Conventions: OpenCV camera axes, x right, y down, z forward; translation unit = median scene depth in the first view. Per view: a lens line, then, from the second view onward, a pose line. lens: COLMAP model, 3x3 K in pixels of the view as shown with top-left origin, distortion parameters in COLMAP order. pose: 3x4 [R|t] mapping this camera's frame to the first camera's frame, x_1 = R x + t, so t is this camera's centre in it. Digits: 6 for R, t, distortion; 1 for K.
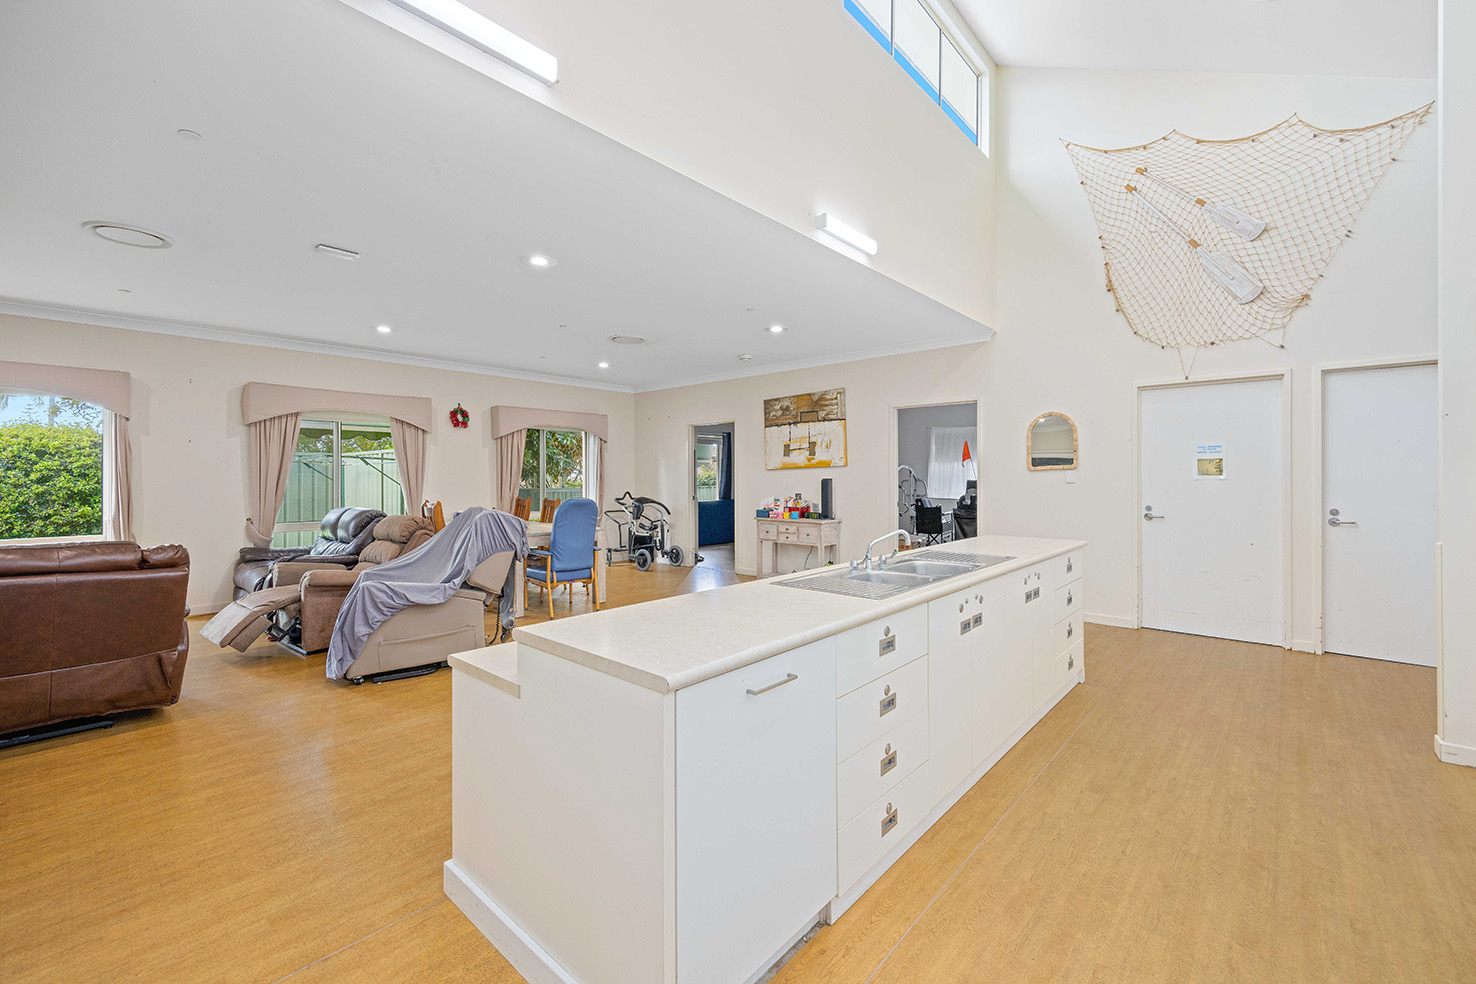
lens RADIAL K [[604.6, 0, 739.8], [0, 604.6, 479.6], [0, 0, 1]] dist [-0.002705, 0.000090]
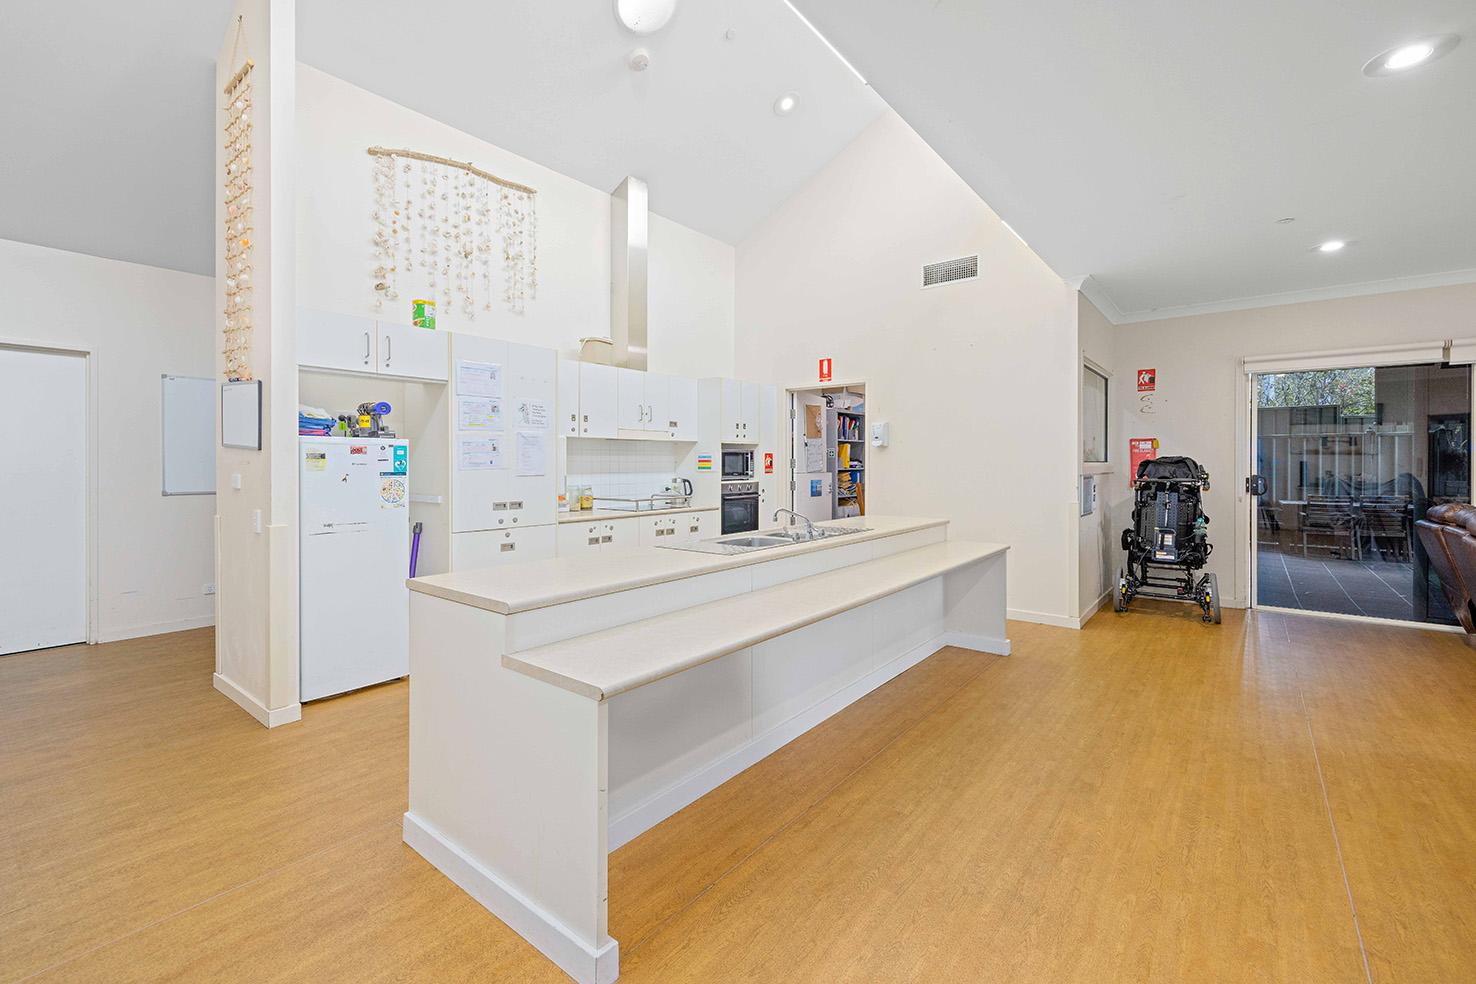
lens RADIAL K [[627.8, 0, 730.9], [0, 627.8, 464.7], [0, 0, 1]] dist [0.003768, 0.000930]
pose [[-0.998060, 0.005497, -0.062009, 0.272802], [0.005304, 0.999981, 0.003281, -0.005380], [0.062026, 0.002945, -0.998070, 1.342054]]
